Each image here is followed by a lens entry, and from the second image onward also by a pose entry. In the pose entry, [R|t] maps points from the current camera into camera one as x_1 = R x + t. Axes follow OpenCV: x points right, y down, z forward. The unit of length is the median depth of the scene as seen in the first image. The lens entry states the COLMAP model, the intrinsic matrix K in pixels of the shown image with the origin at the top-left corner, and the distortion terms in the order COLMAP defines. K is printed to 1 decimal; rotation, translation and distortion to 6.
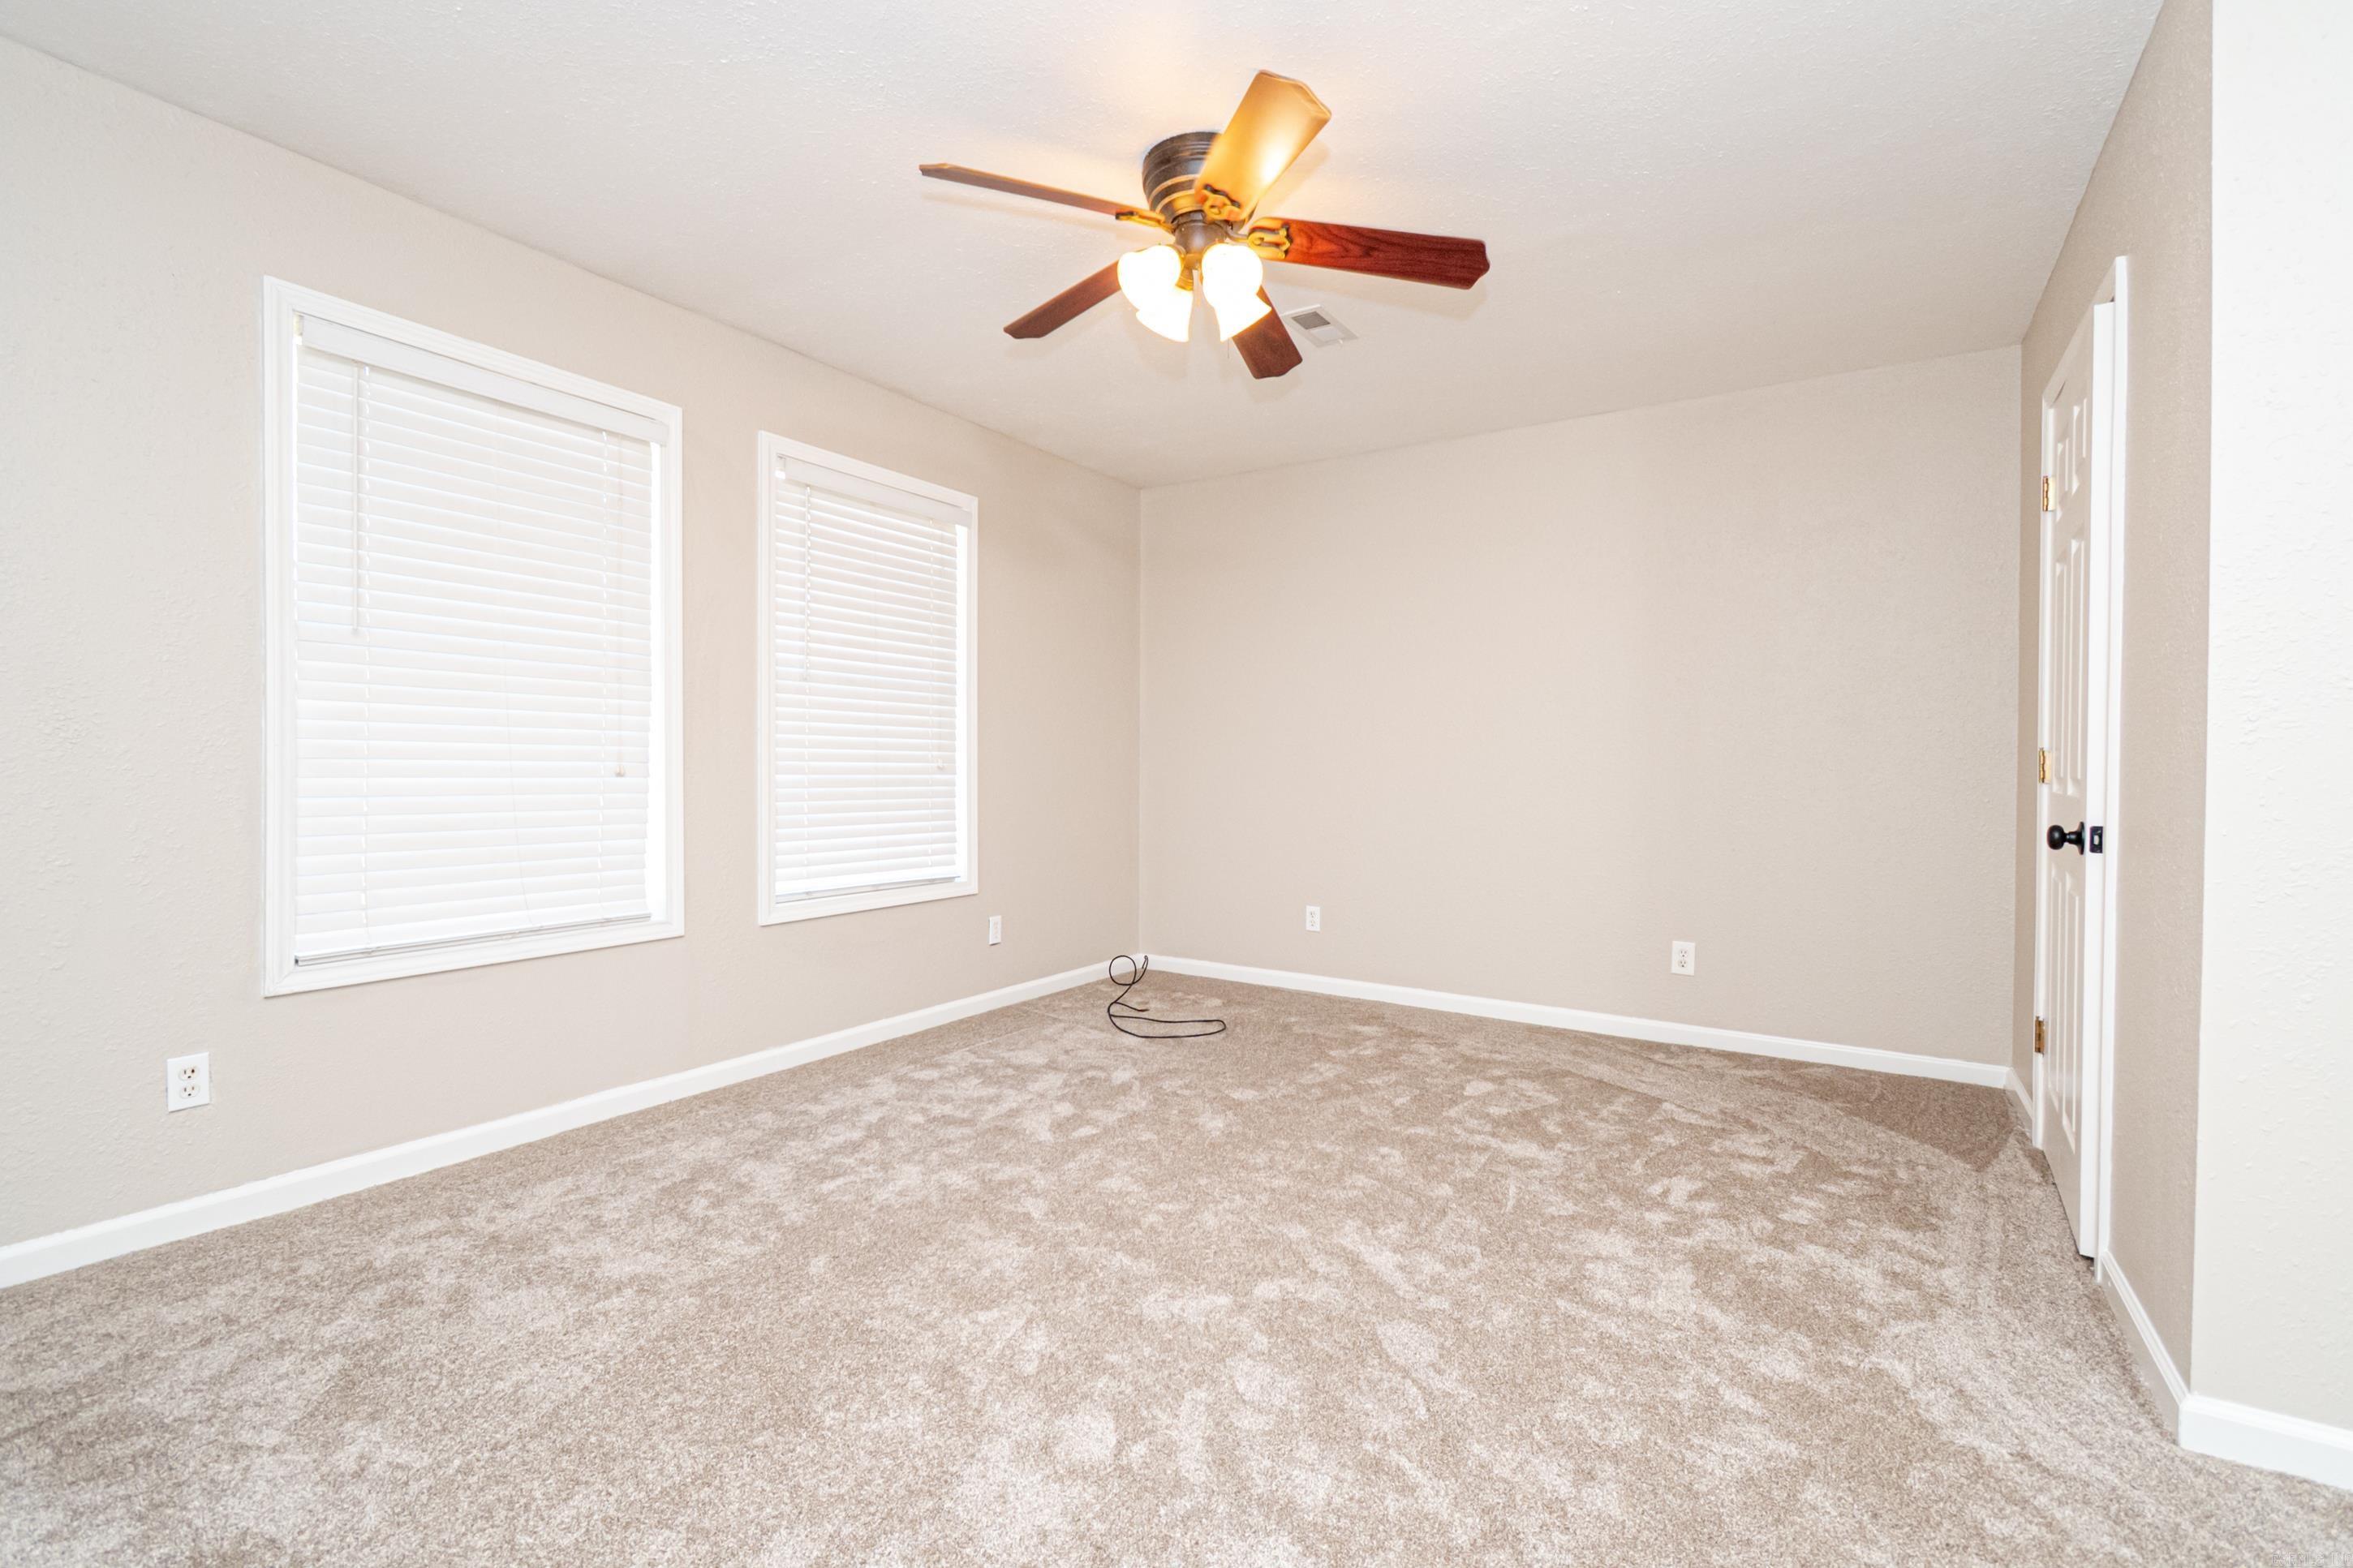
lens RADIAL K [[1041.8, 0, 1176.5], [0, 1041.8, 784.0], [0, 0, 1]] dist [0.007619, -0.005011]
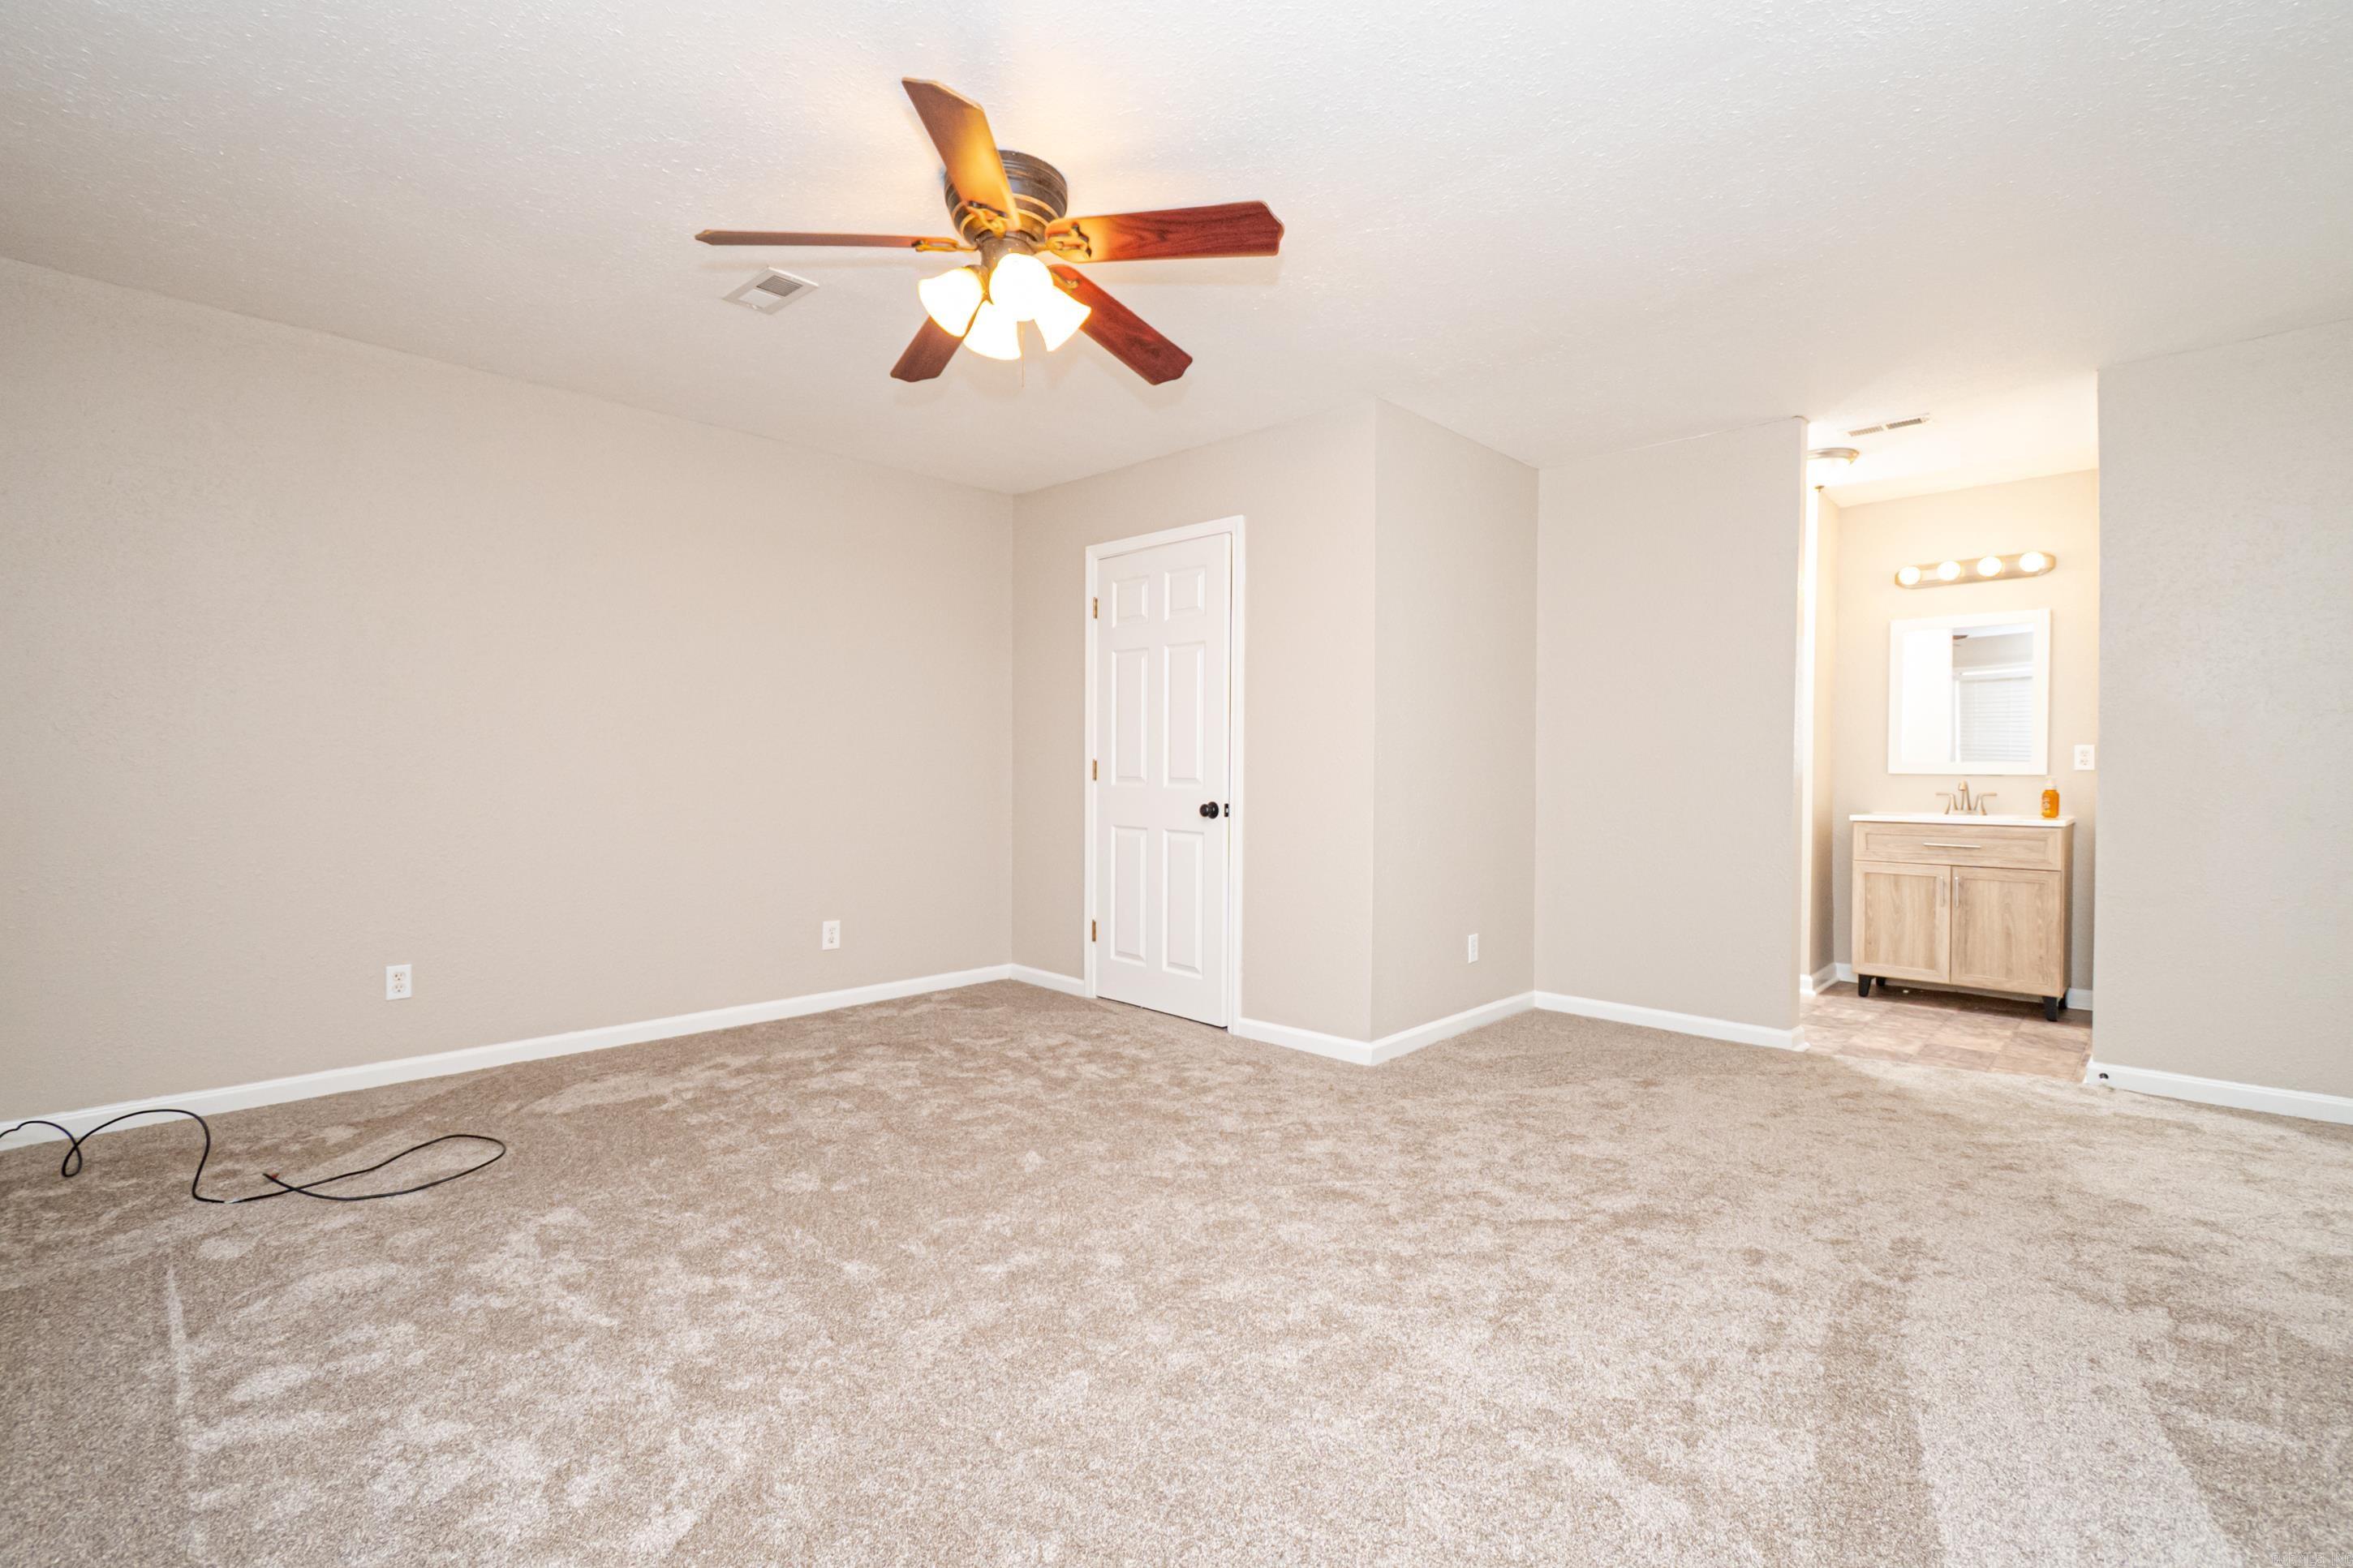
lens RADIAL K [[1041.8, 0, 1176.5], [0, 1041.8, 784.0], [0, 0, 1]] dist [0.007619, -0.005011]
pose [[0.172557, -0.015937, 0.984871, -0.701485], [0.010766, 0.999840, 0.014293, -0.016251], [-0.984941, 0.008137, 0.172701, 0.504983]]
